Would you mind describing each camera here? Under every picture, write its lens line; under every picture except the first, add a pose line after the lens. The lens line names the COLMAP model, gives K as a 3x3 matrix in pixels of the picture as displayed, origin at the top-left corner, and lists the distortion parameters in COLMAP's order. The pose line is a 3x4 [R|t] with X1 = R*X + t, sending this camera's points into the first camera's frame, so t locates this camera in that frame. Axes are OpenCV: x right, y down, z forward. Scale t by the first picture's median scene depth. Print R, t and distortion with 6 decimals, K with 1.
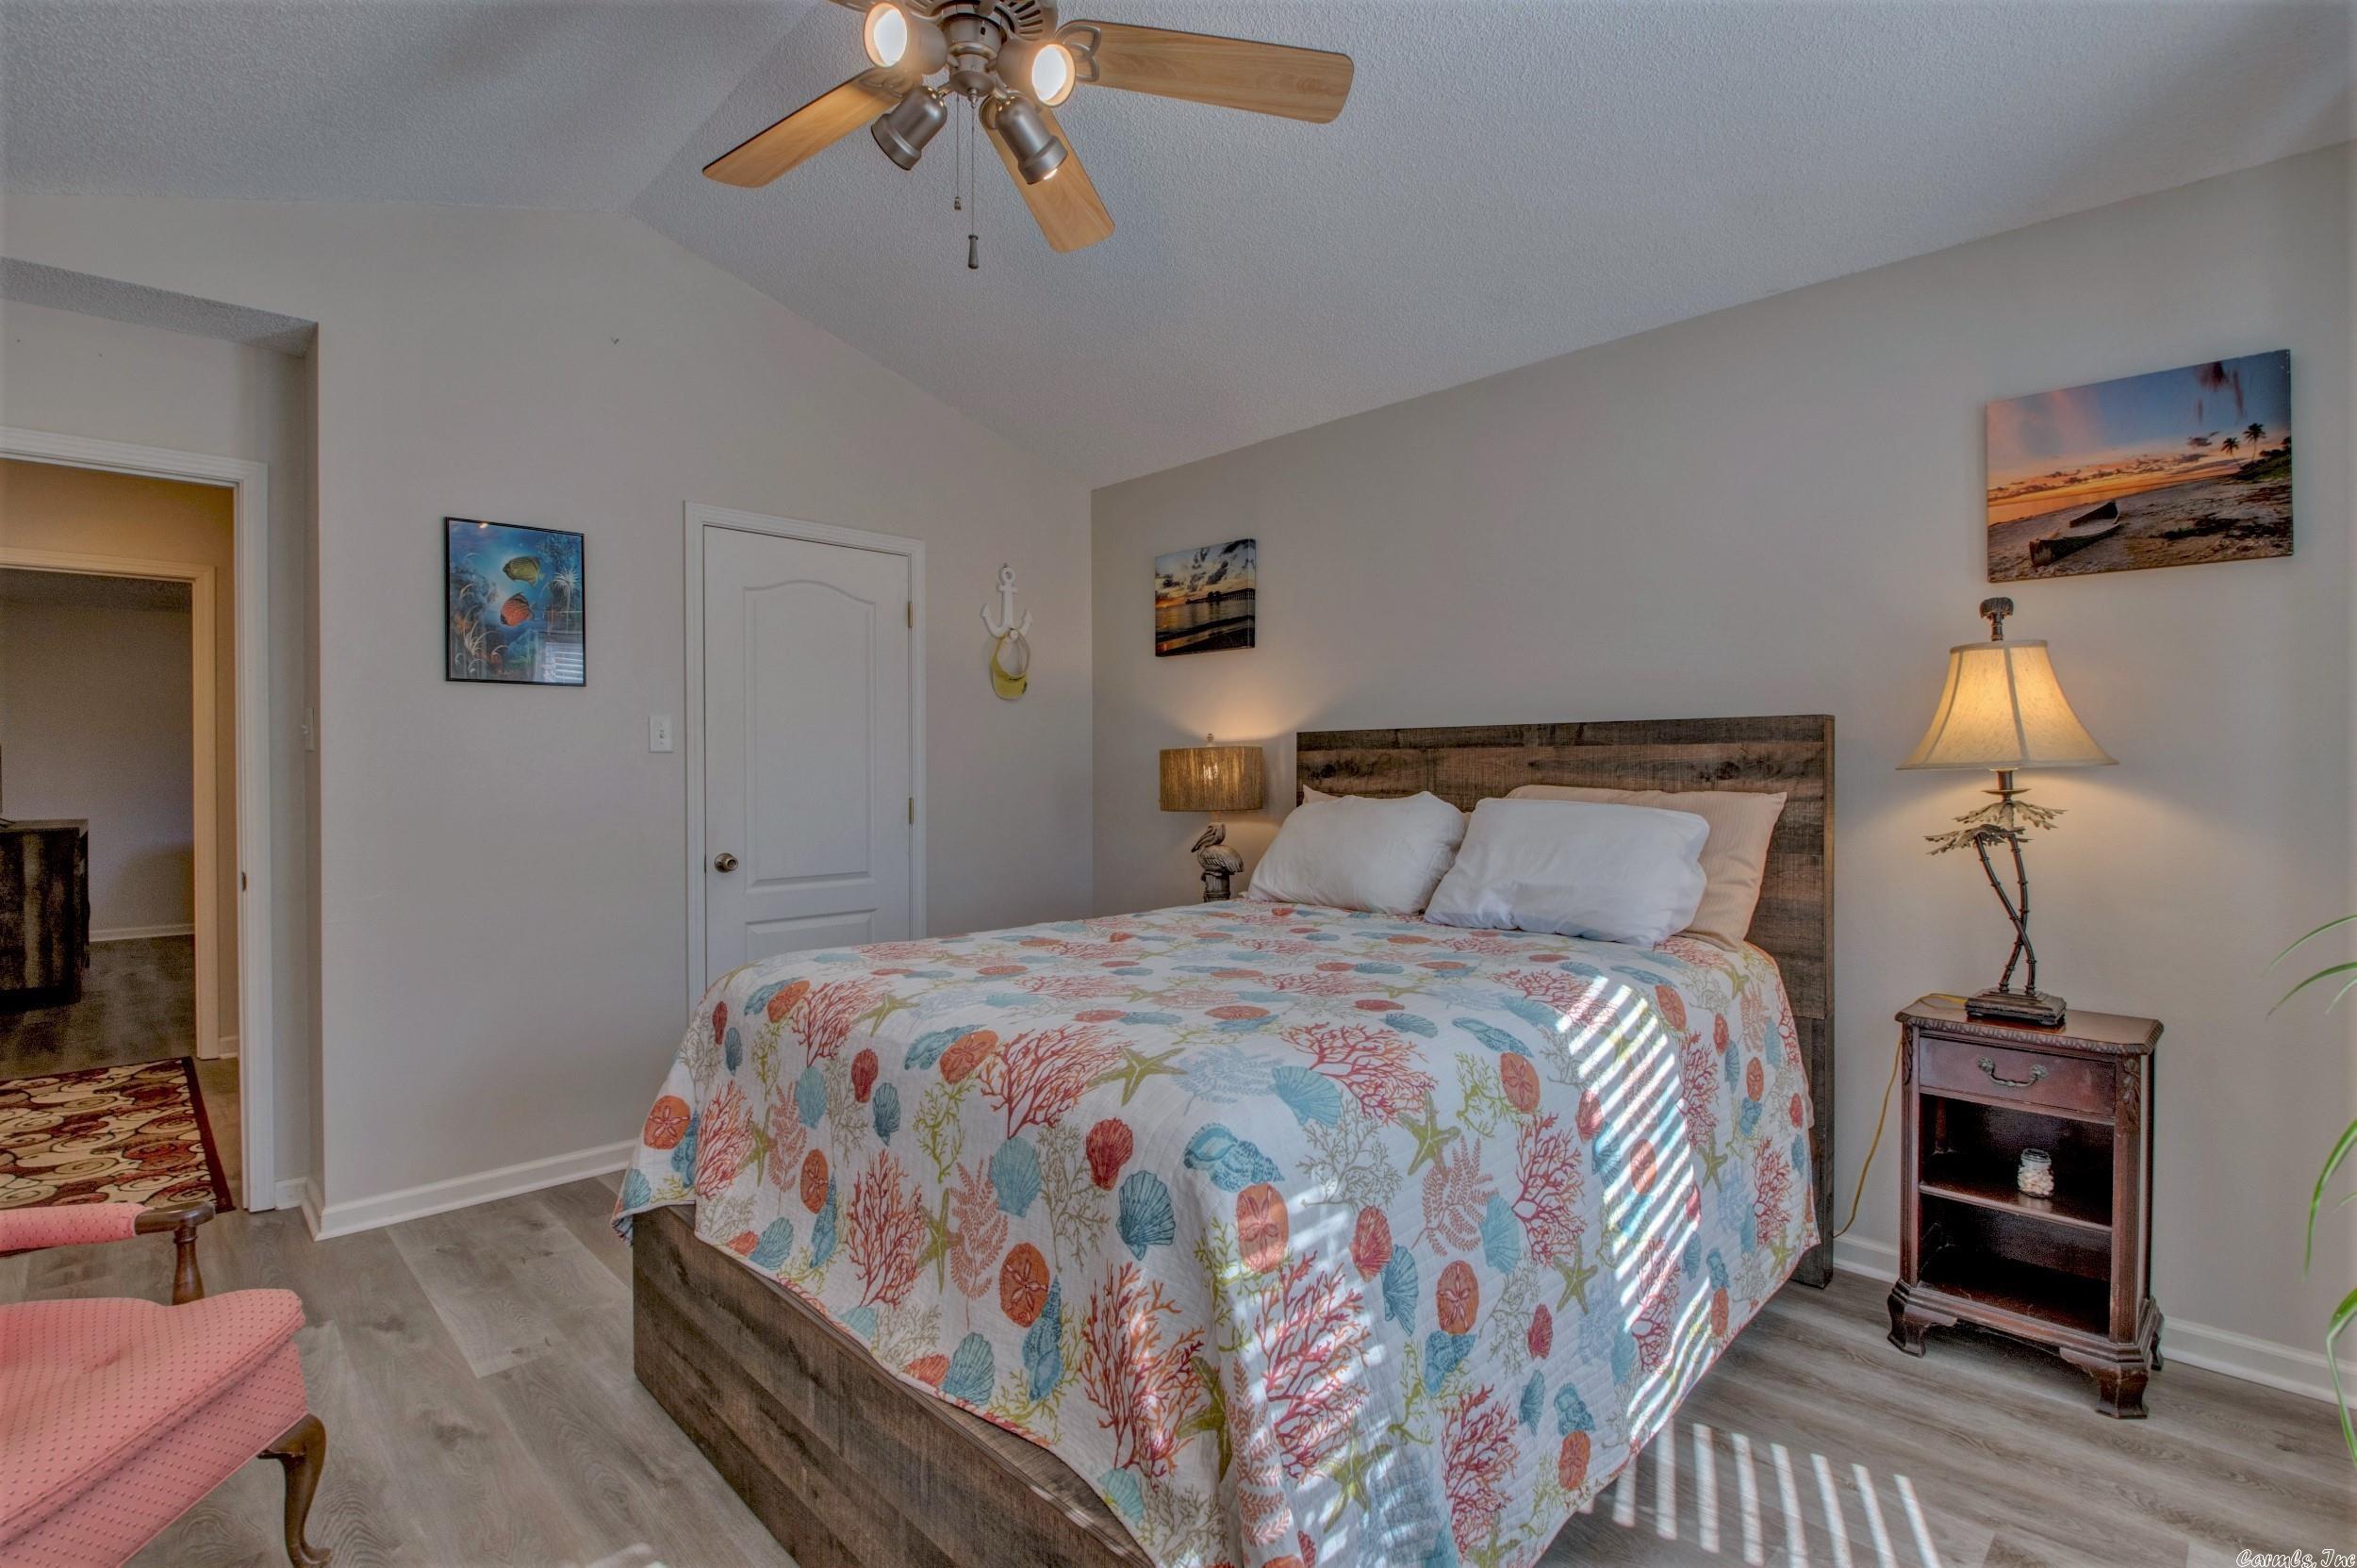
lens RADIAL K [[1098.5, 0, 1175.9], [0, 1098.5, 766.5], [0, 0, 1]] dist [0.001146, -0.002003]
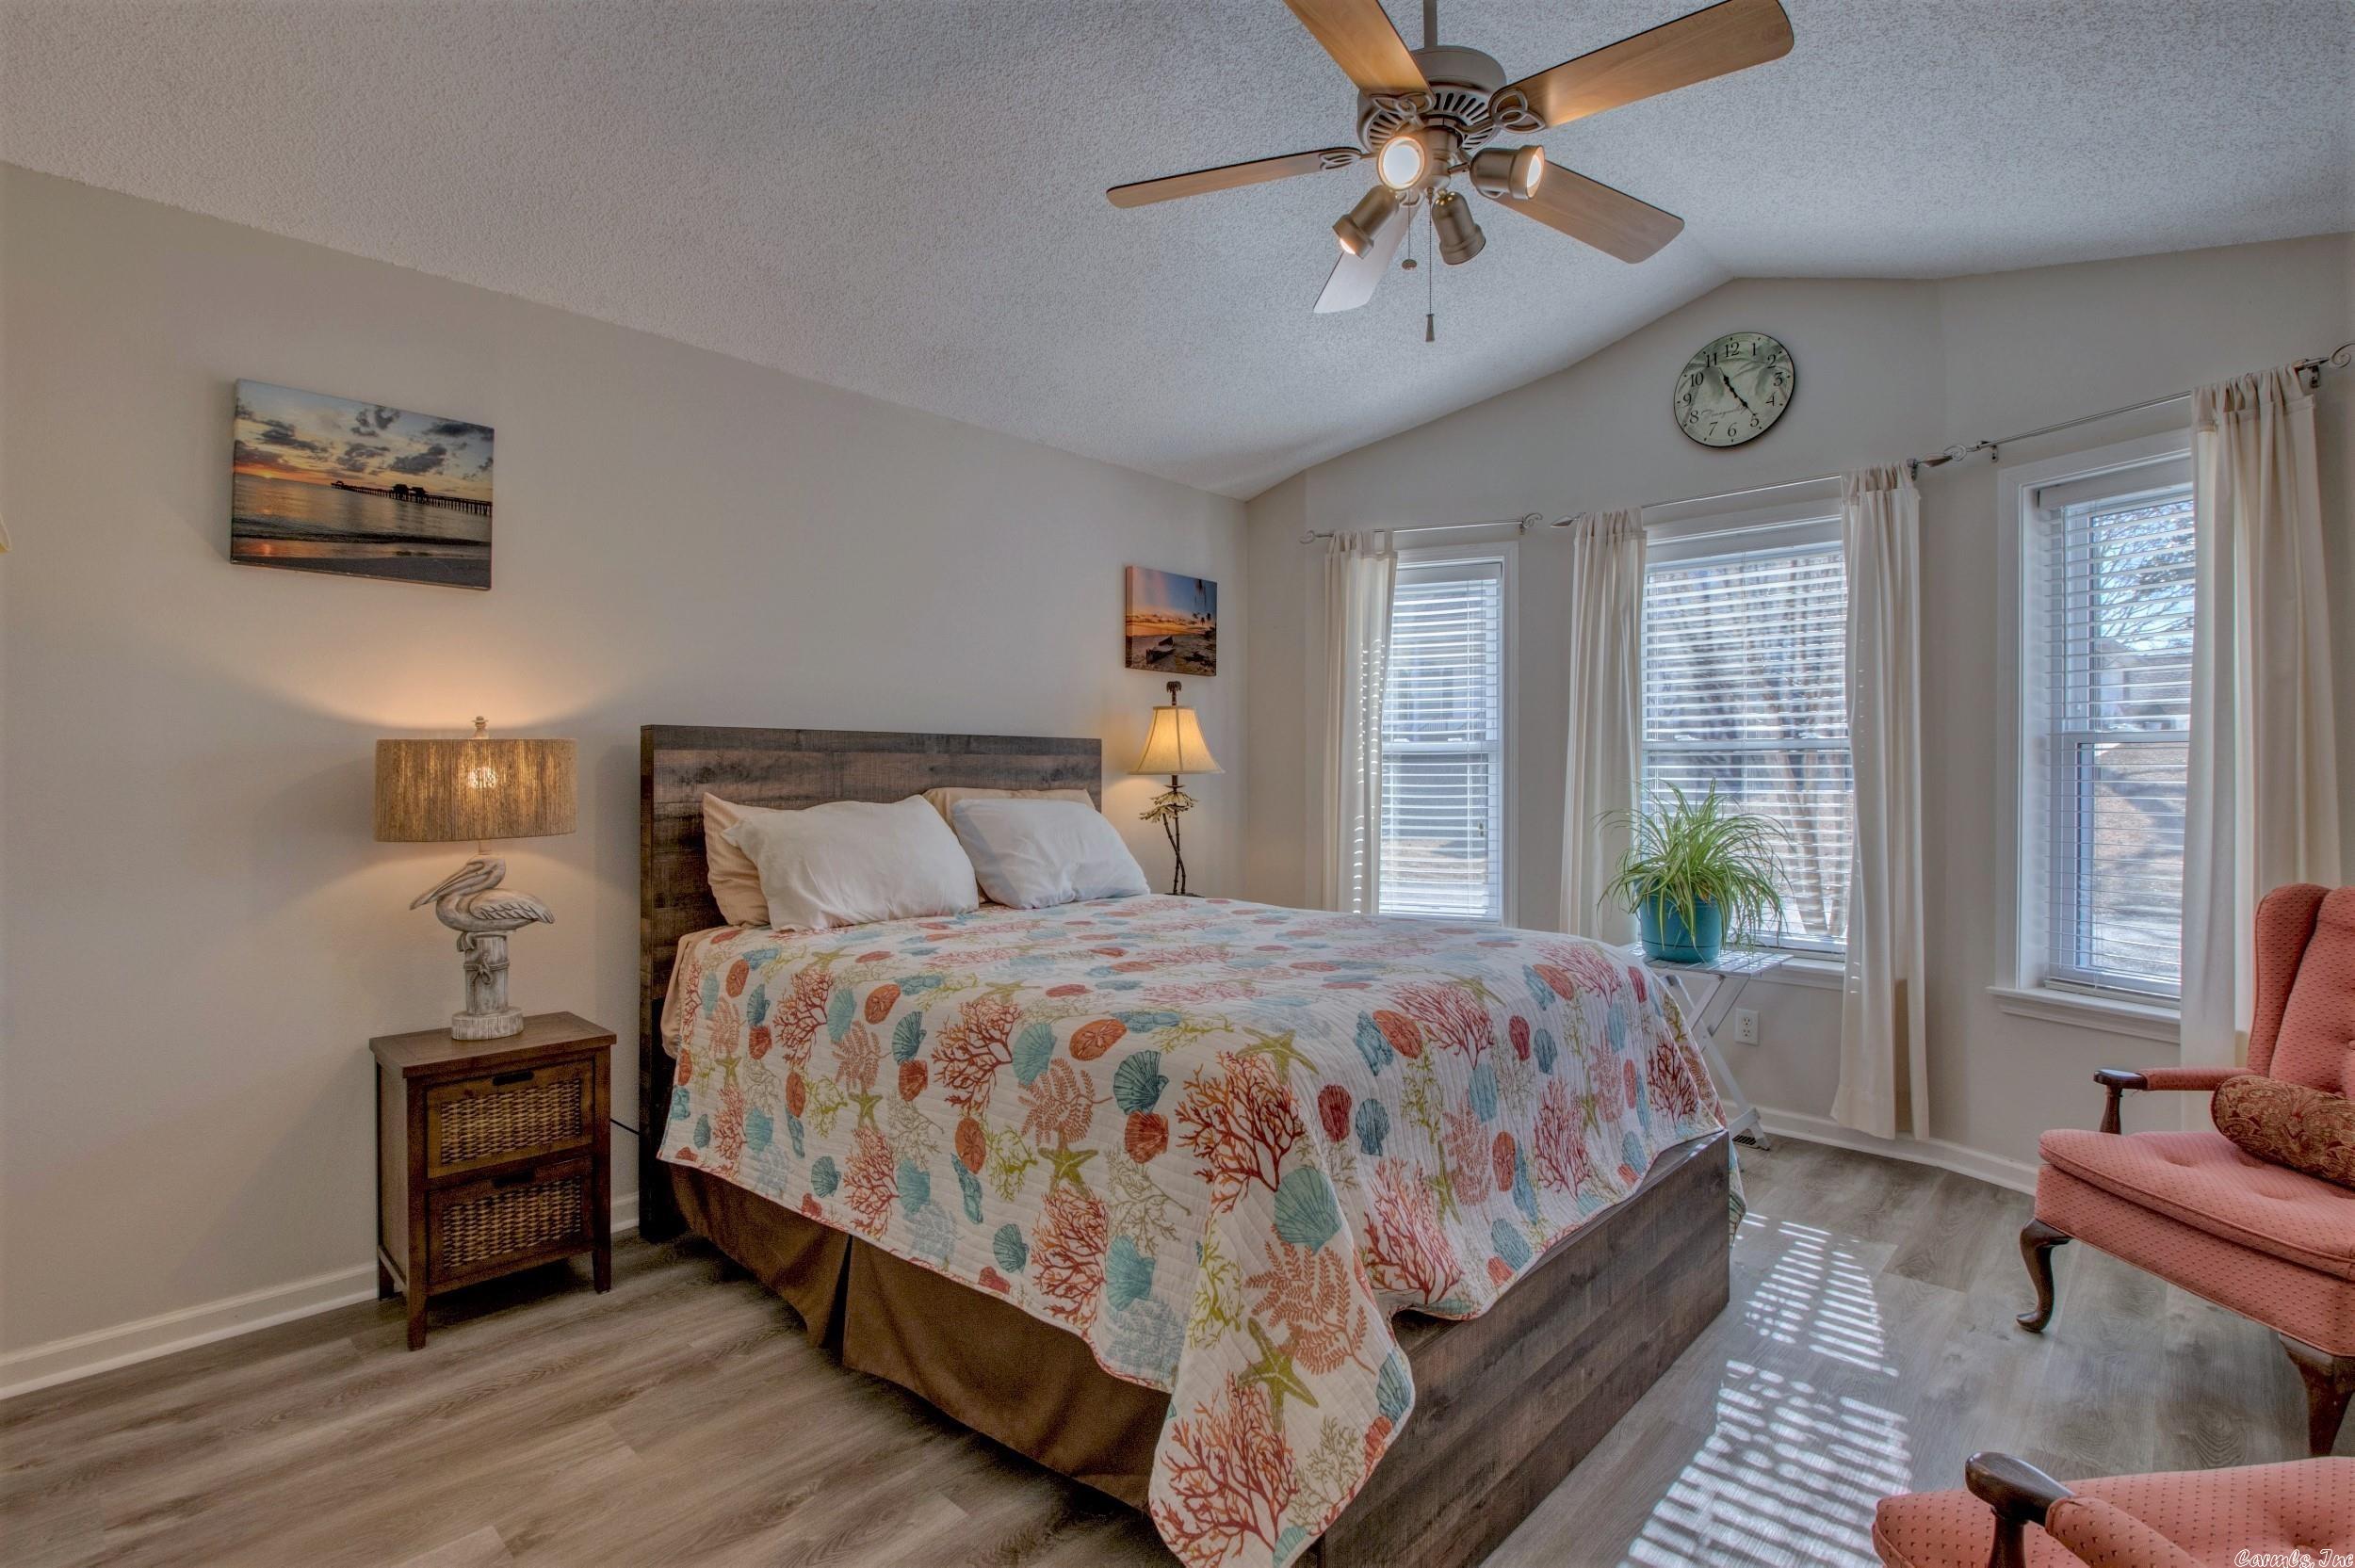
lens RADIAL K [[1097.3, 0, 1162.8], [0, 1097.3, 777.7], [0, 0, 1]] dist [0.001146, -0.002003]
pose [[-0.034293, -0.001845, 0.999410, -0.782769], [-0.002580, 0.999995, 0.001757, 0.004049], [-0.999408, -0.002518, -0.034297, 0.780346]]
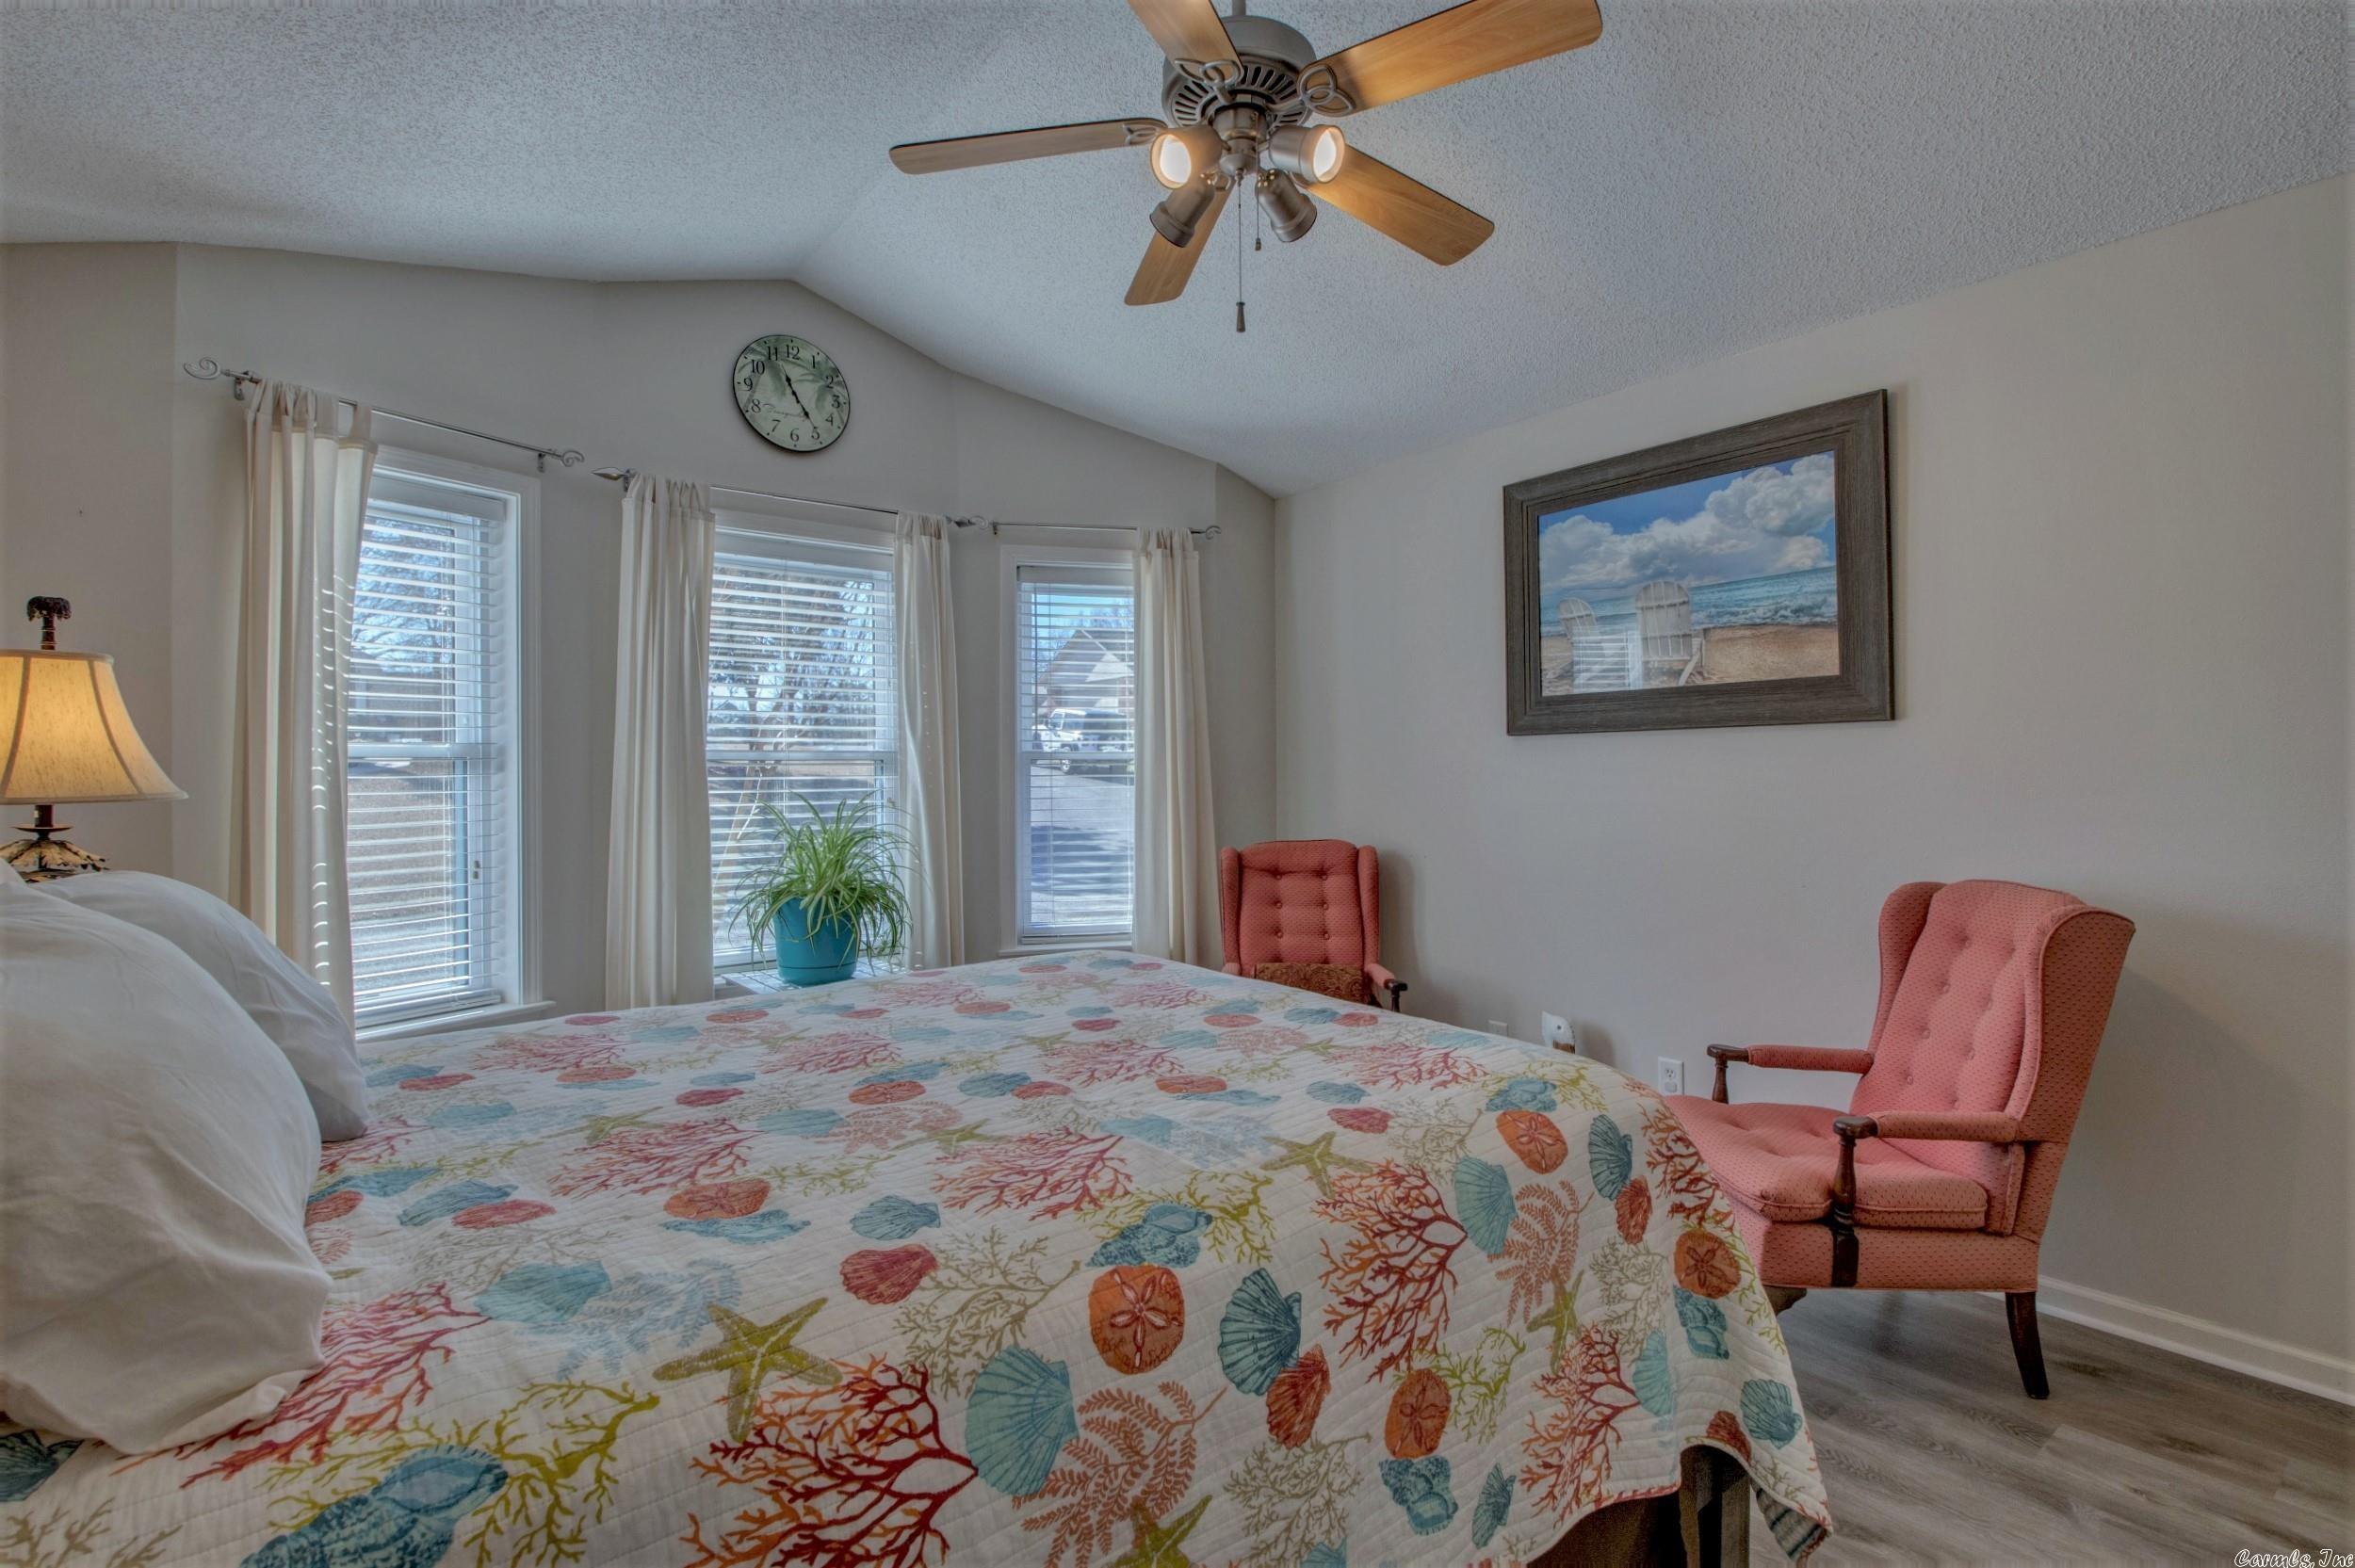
lens RADIAL K [[1097.3, 0, 1166.8], [0, 1097.3, 778.7], [0, 0, 1]] dist [0.001146, -0.002003]
pose [[-0.991432, 0.009699, 0.130265, -0.129313], [0.010187, 0.999943, 0.003081, -0.006931], [-0.130228, 0.004382, -0.991474, 1.247315]]
